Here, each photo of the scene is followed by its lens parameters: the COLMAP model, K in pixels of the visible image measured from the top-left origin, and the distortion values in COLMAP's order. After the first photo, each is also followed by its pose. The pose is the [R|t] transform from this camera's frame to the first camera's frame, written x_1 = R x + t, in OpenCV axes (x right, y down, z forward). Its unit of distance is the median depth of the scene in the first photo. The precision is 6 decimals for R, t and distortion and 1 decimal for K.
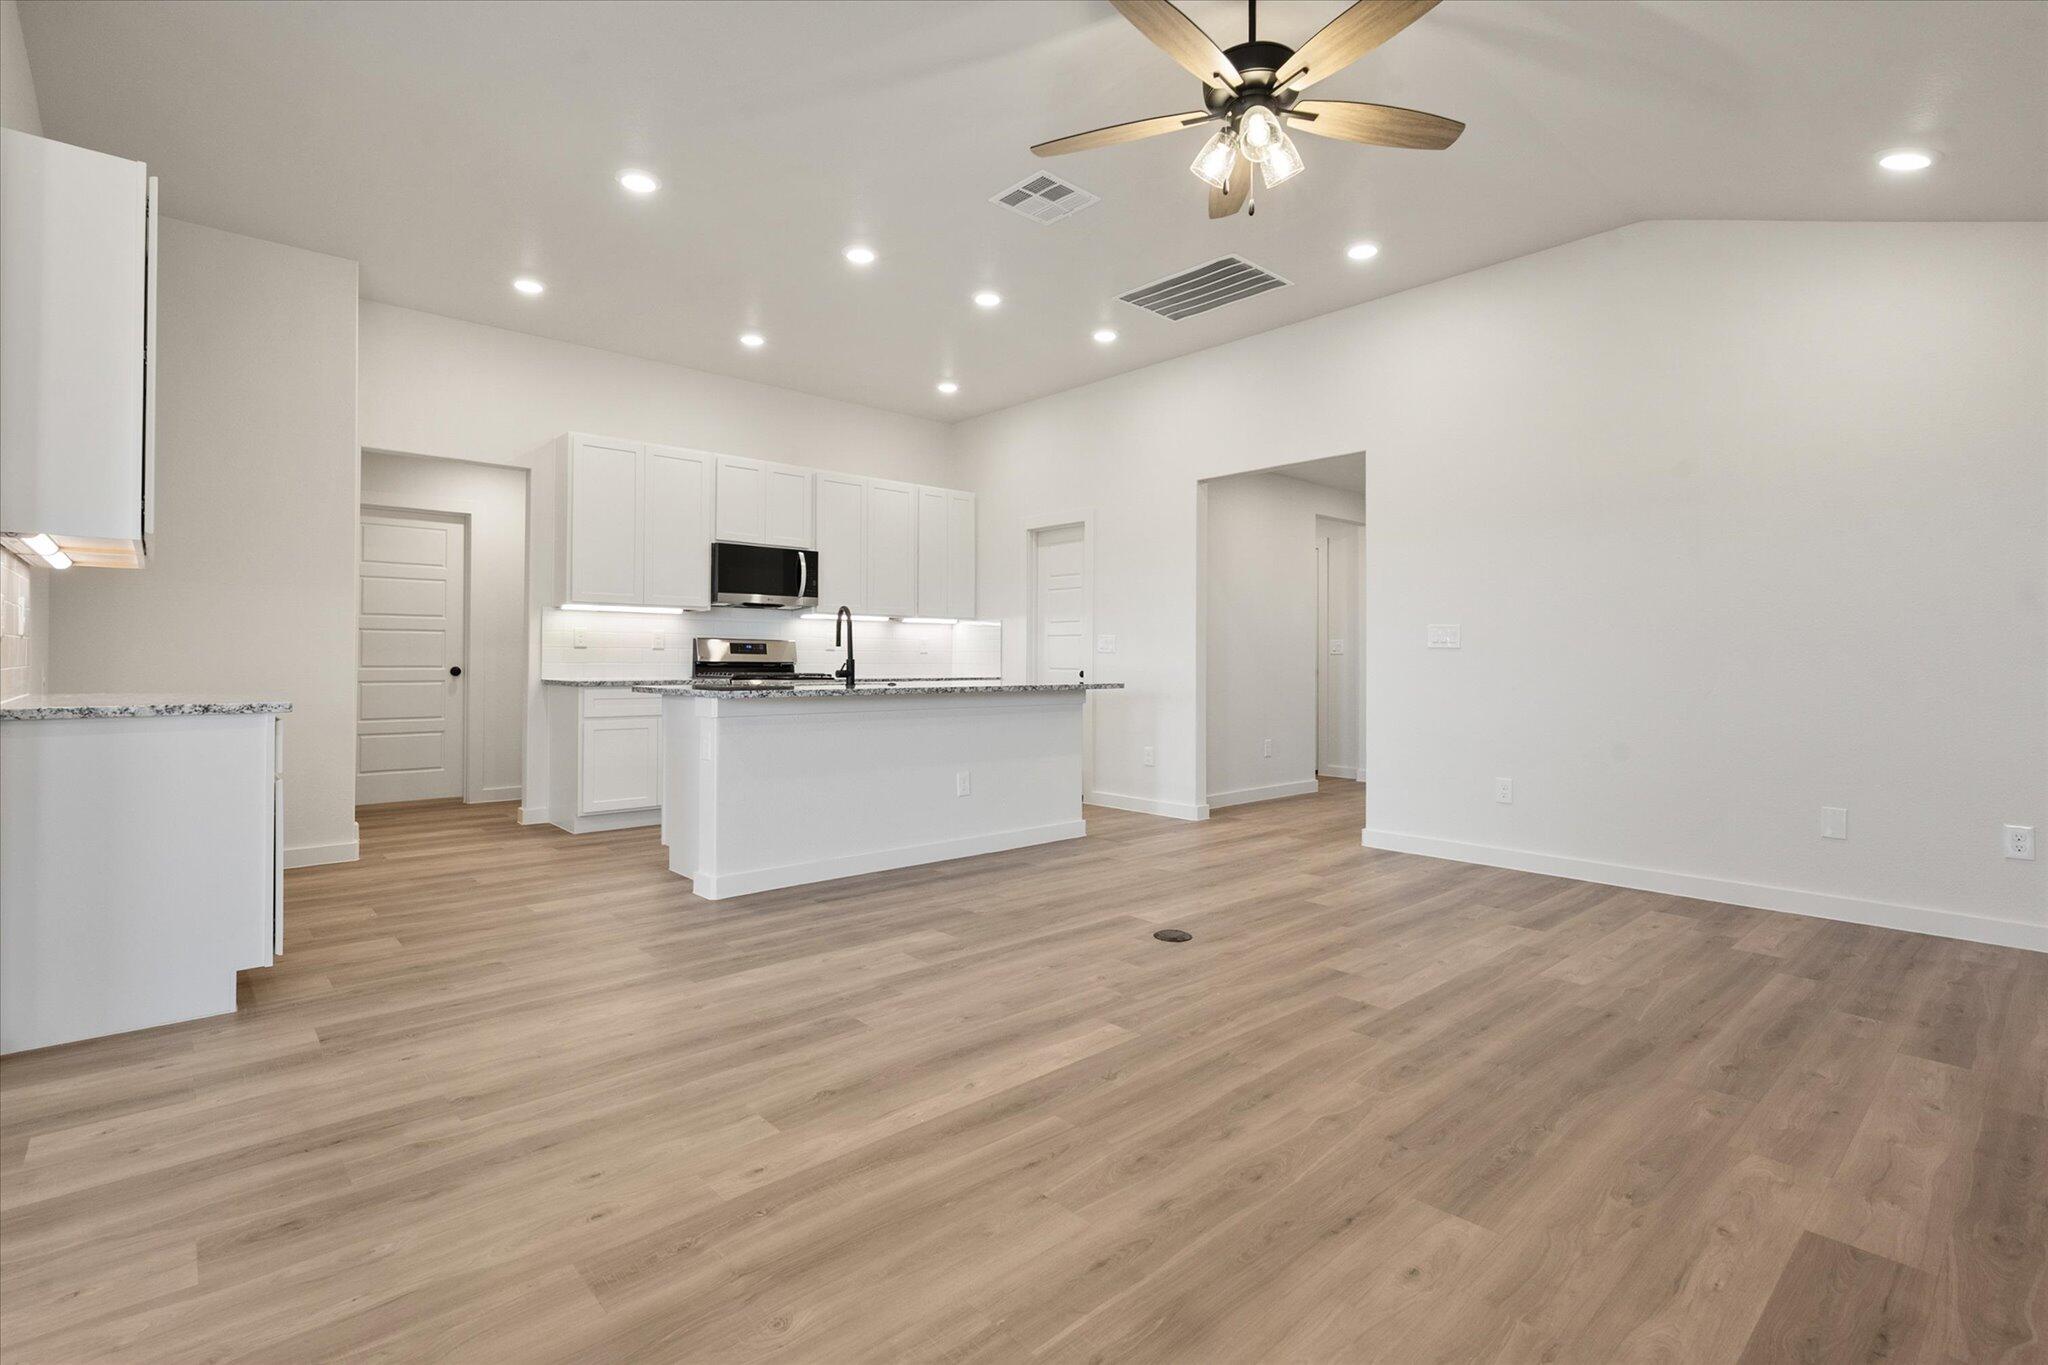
lens RADIAL K [[963.6, 0, 1028.9], [0, 963.6, 652.0], [0, 0, 1]] dist [0.000795, 0.000579]
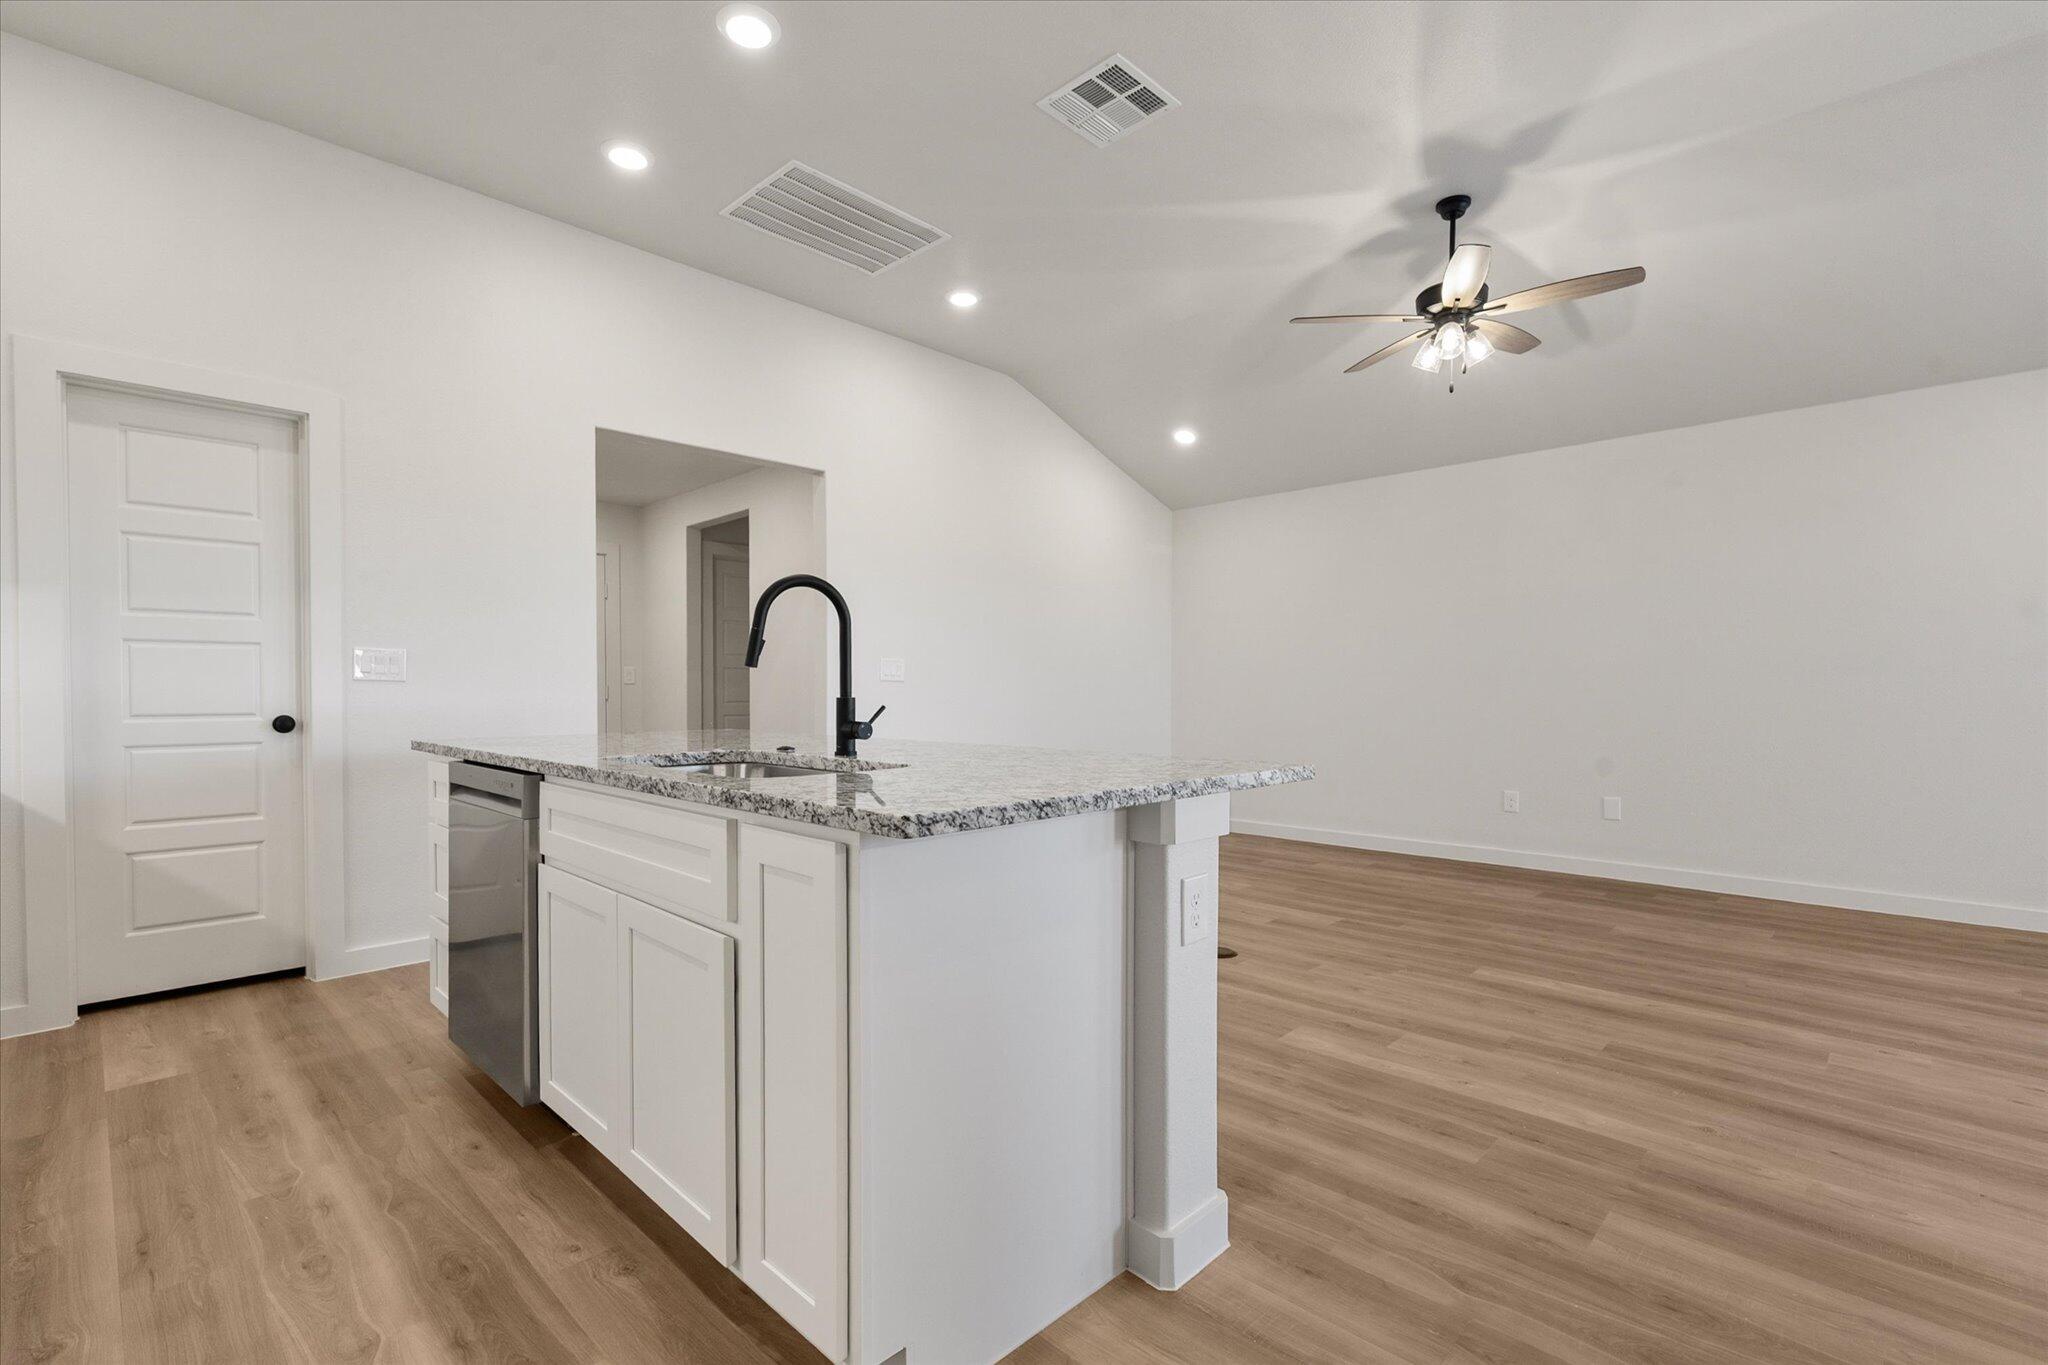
lens RADIAL K [[923.3, 0, 1015.0], [0, 923.3, 703.0], [0, 0, 1]] dist [0.000463, 0.000485]
pose [[-0.057387, -0.018749, 0.998176, -0.604956], [-0.006607, 0.999809, 0.018400, 0.001520], [-0.998330, -0.005539, -0.057500, 0.915572]]
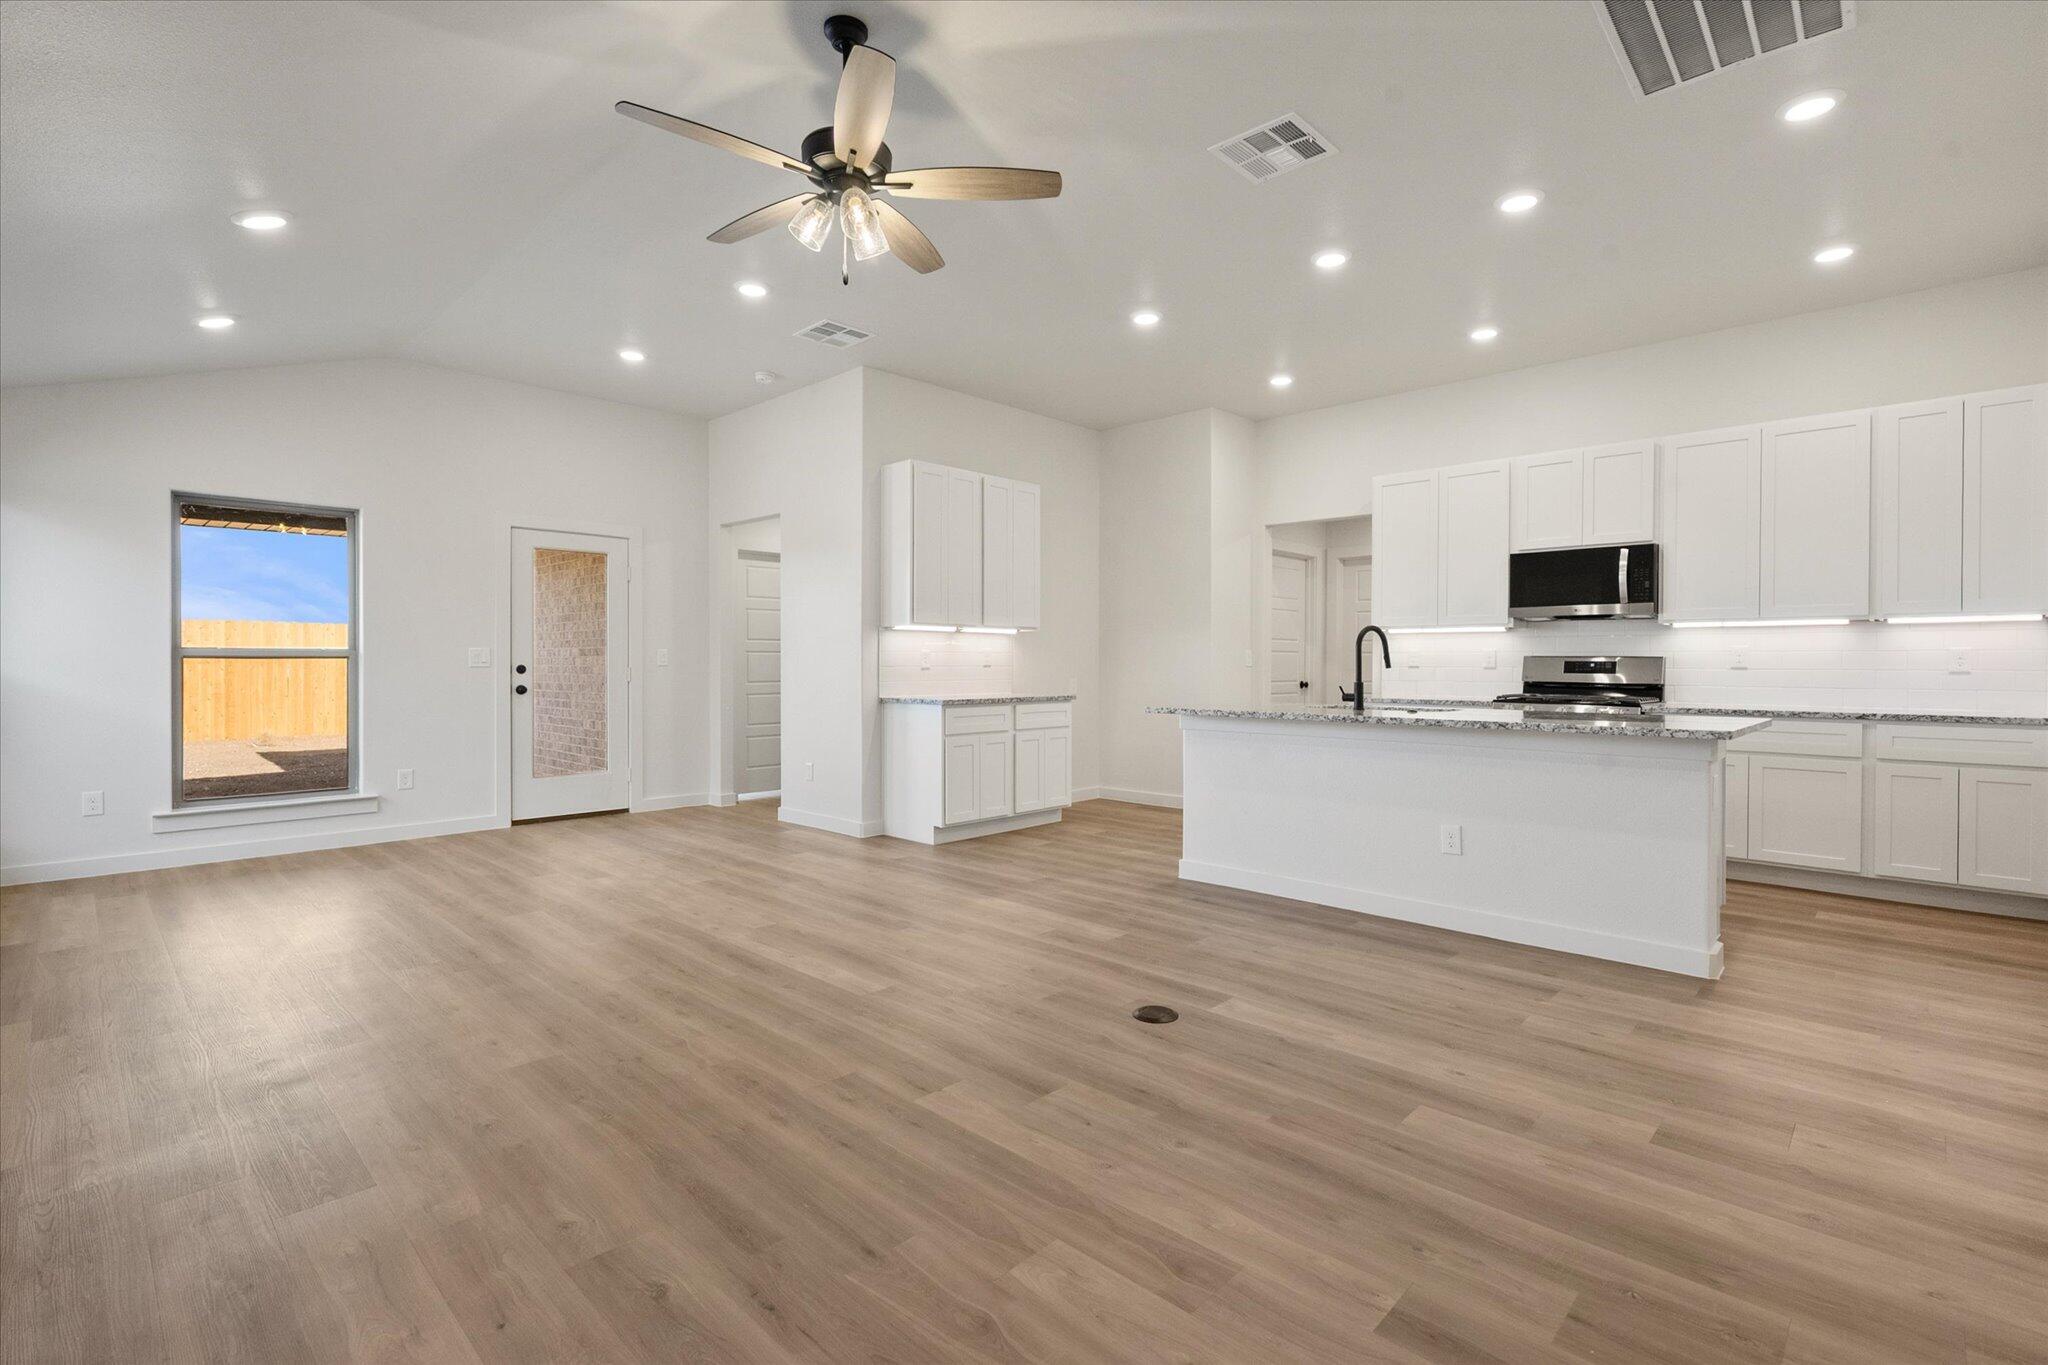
lens RADIAL K [[938.2, 0, 1024.0], [0, 938.2, 675.3], [0, 0, 1]] dist [-0.000813, -0.000445]
pose [[0.066005, 0.008921, -0.997779, 0.687058], [0.004990, 0.999945, 0.009270, -0.008953], [0.997807, -0.005590, 0.065957, 0.592631]]
